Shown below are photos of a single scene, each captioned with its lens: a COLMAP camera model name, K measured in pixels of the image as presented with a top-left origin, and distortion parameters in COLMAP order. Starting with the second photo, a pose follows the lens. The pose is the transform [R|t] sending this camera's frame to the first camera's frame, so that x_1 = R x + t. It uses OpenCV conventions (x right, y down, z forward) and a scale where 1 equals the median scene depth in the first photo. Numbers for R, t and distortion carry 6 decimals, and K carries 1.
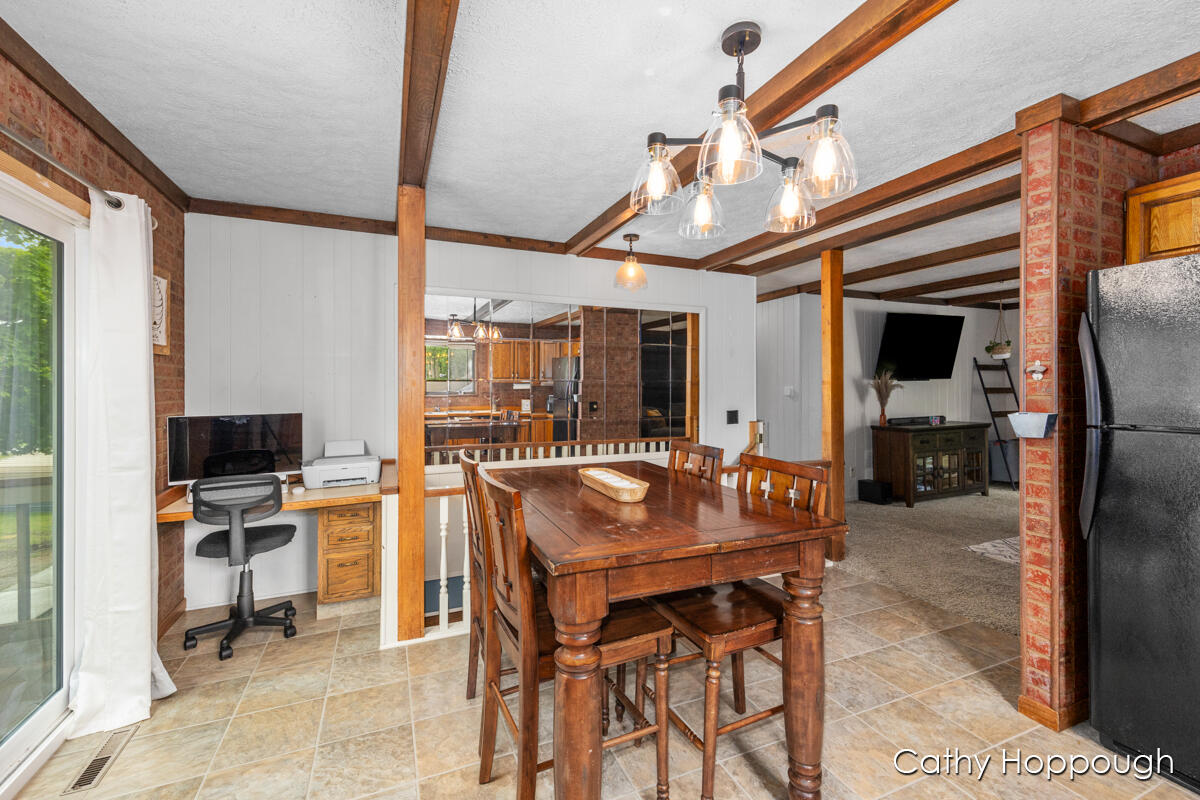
lens RADIAL K [[514.8, 0, 599.2], [0, 514.8, 383.7], [0, 0, 1]] dist [0.009283, -0.000260]
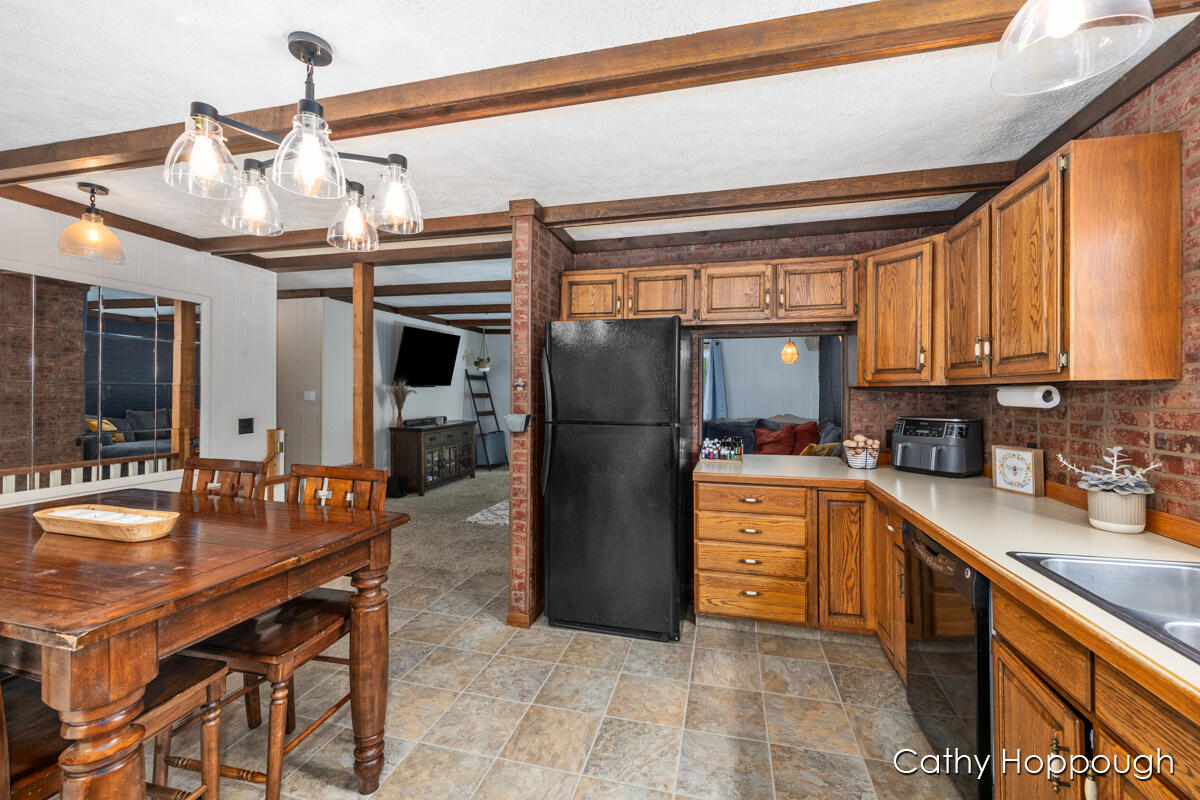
lens RADIAL K [[514.8, 0, 599.2], [0, 514.8, 383.7], [0, 0, 1]] dist [0.009283, -0.000260]
pose [[0.610835, 0.017294, 0.791569, -0.155595], [-0.015446, 0.999831, -0.009926, -0.017678], [-0.791607, -0.006163, 0.610999, -0.052812]]
